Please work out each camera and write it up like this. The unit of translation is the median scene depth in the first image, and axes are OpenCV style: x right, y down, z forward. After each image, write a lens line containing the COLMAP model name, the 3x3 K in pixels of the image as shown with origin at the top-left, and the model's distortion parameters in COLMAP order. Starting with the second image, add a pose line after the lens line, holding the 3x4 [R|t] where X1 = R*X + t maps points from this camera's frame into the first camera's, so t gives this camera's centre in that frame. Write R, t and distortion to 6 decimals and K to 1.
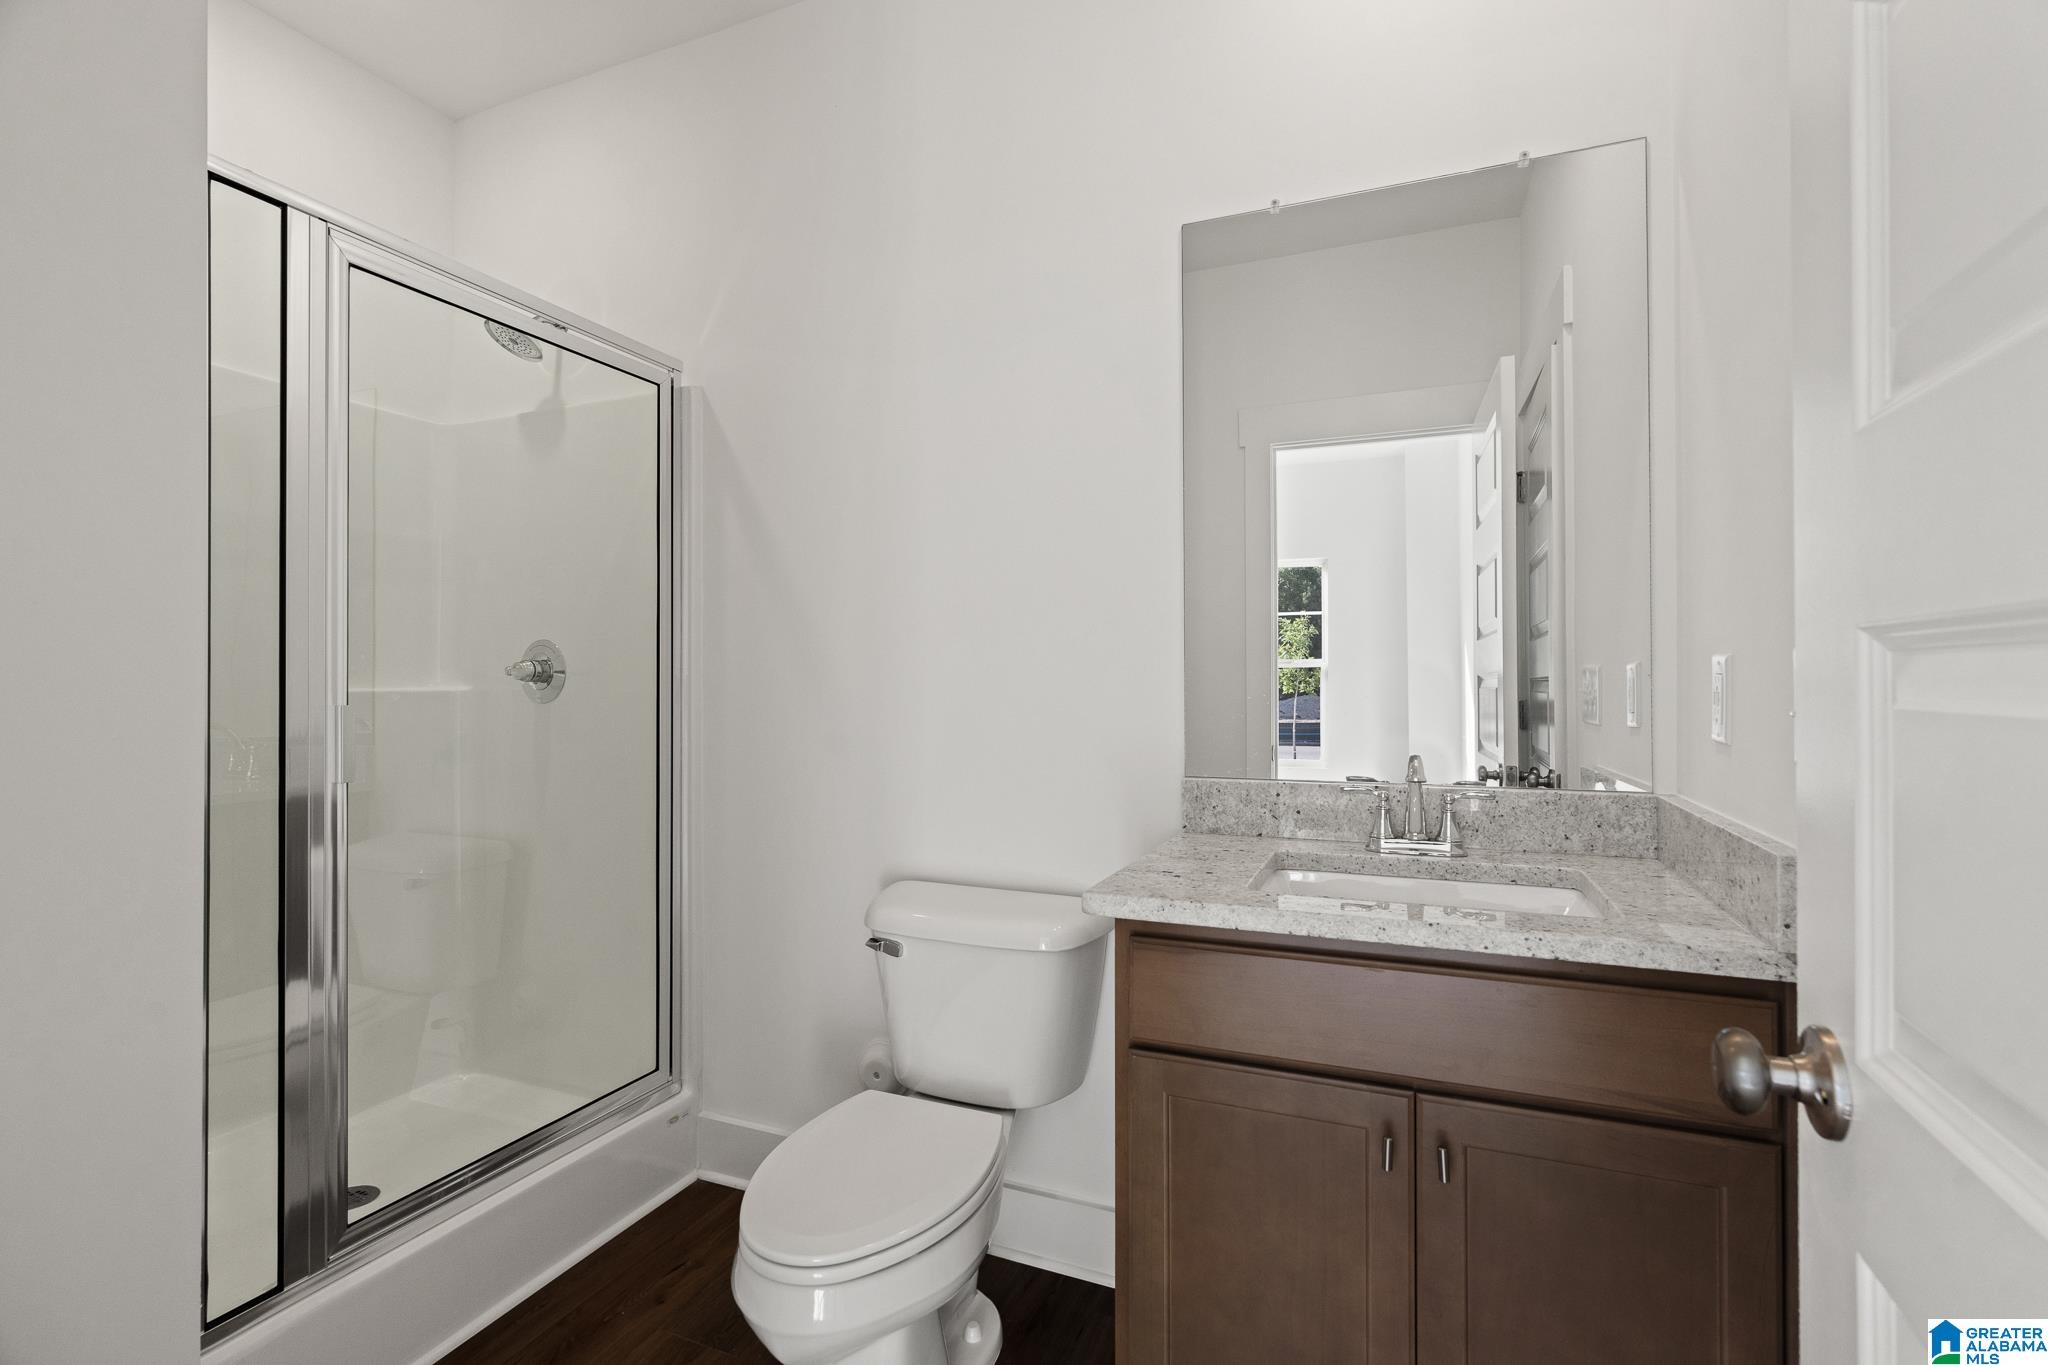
lens RADIAL K [[932.9, 0, 1024.0], [0, 932.9, 682.5], [0, 0, 1]] dist [-0.001936, 0.000610]
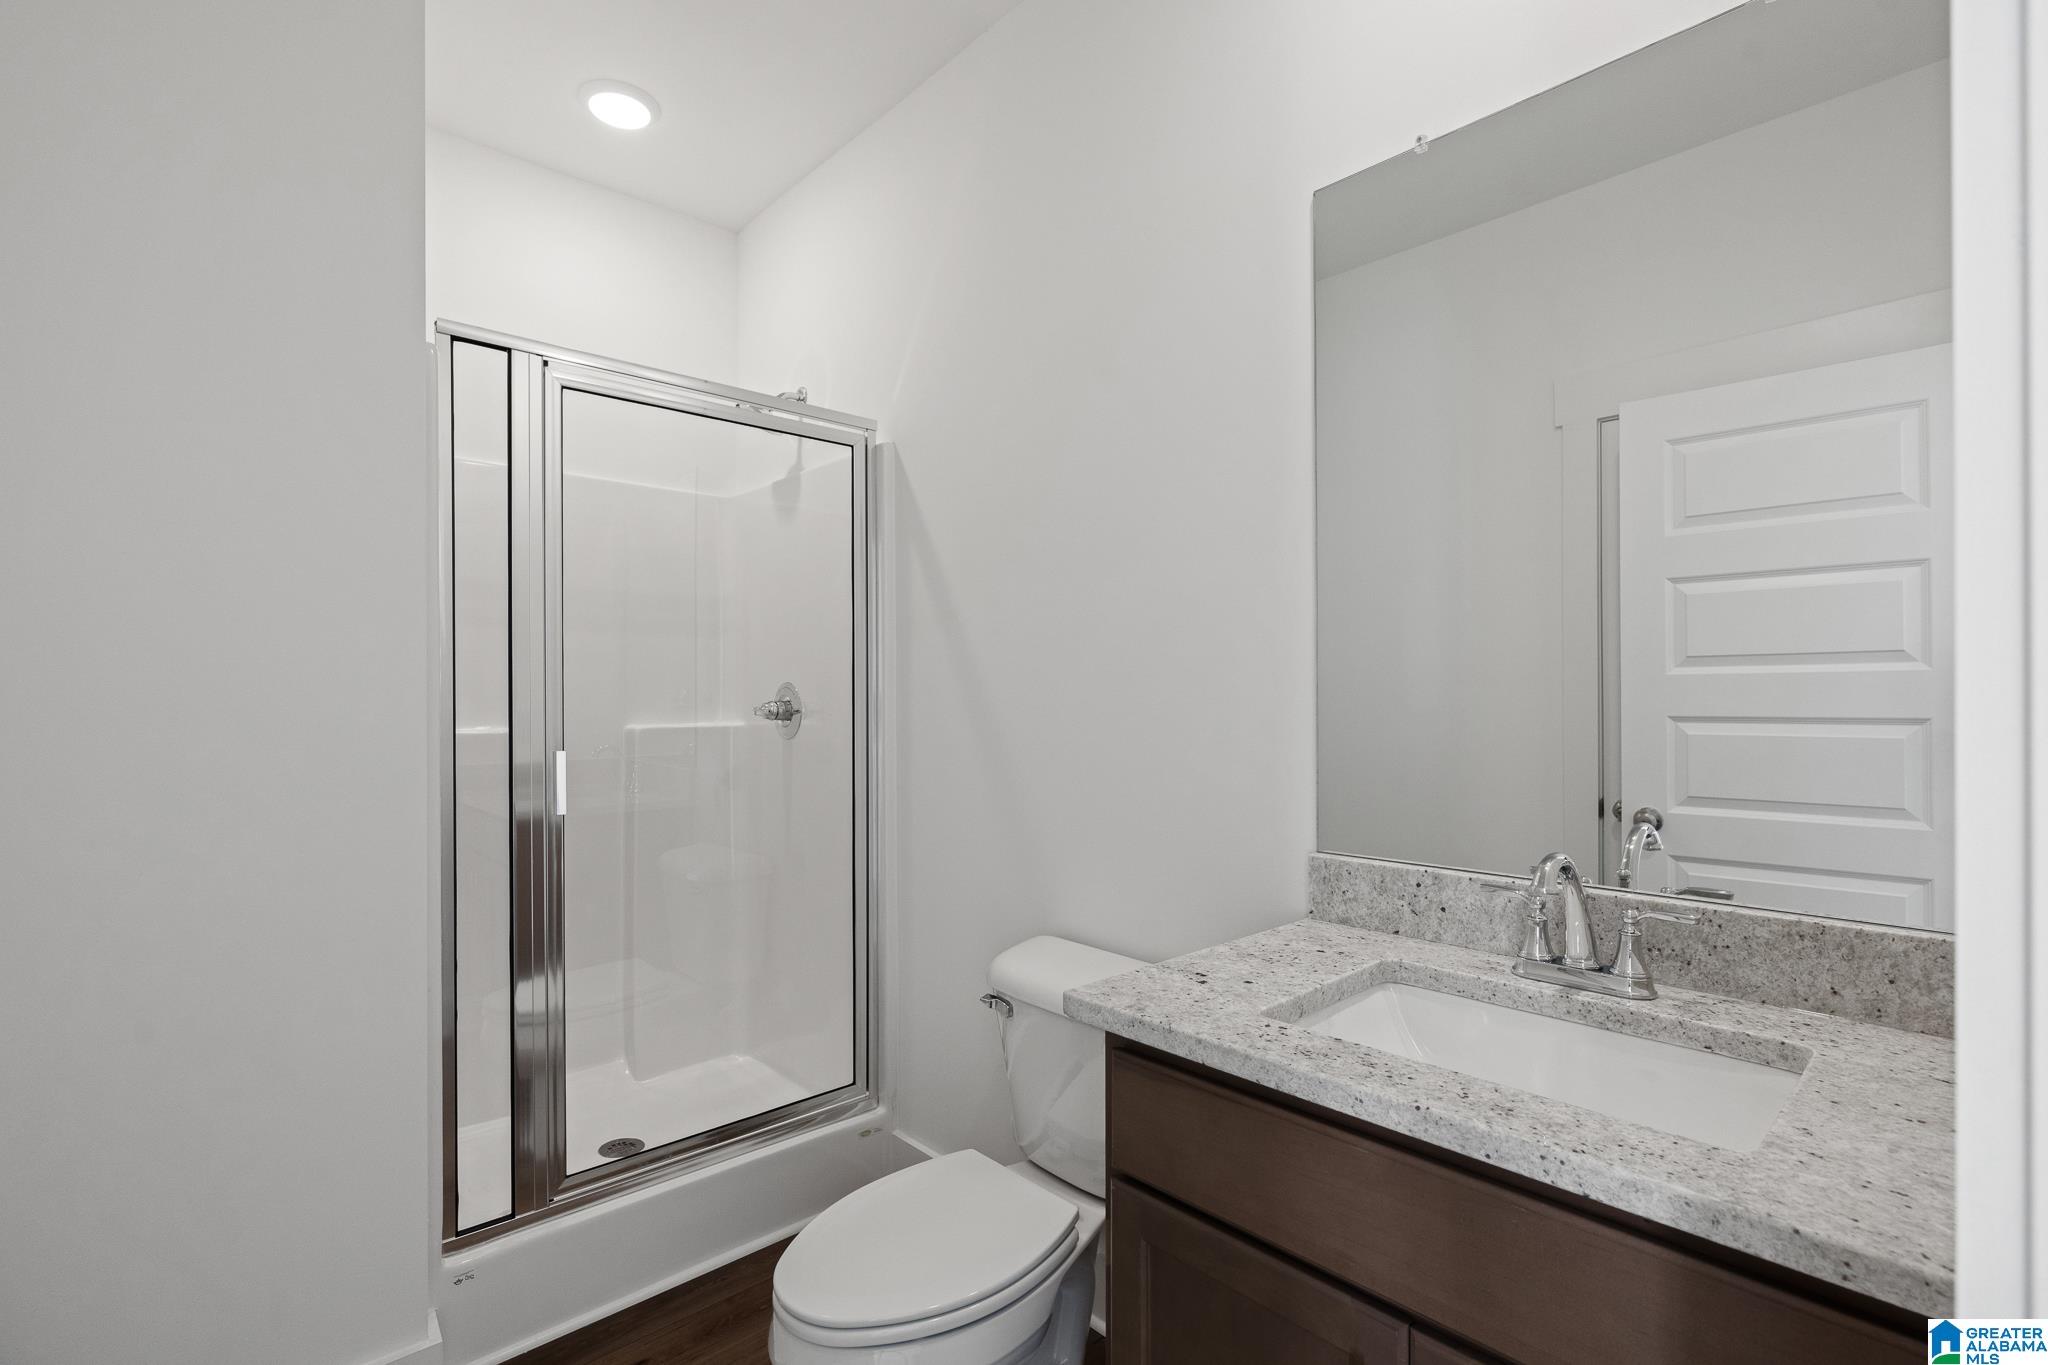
lens RADIAL K [[939.6, 0, 1019.8], [0, 939.6, 700.4], [0, 0, 1]] dist [-0.008281, 0.006094]
pose [[0.905974, 0.000477, -0.423332, 0.298012], [0.002691, 0.999973, 0.006885, -0.042883], [0.423324, -0.007377, 0.905948, 0.129005]]
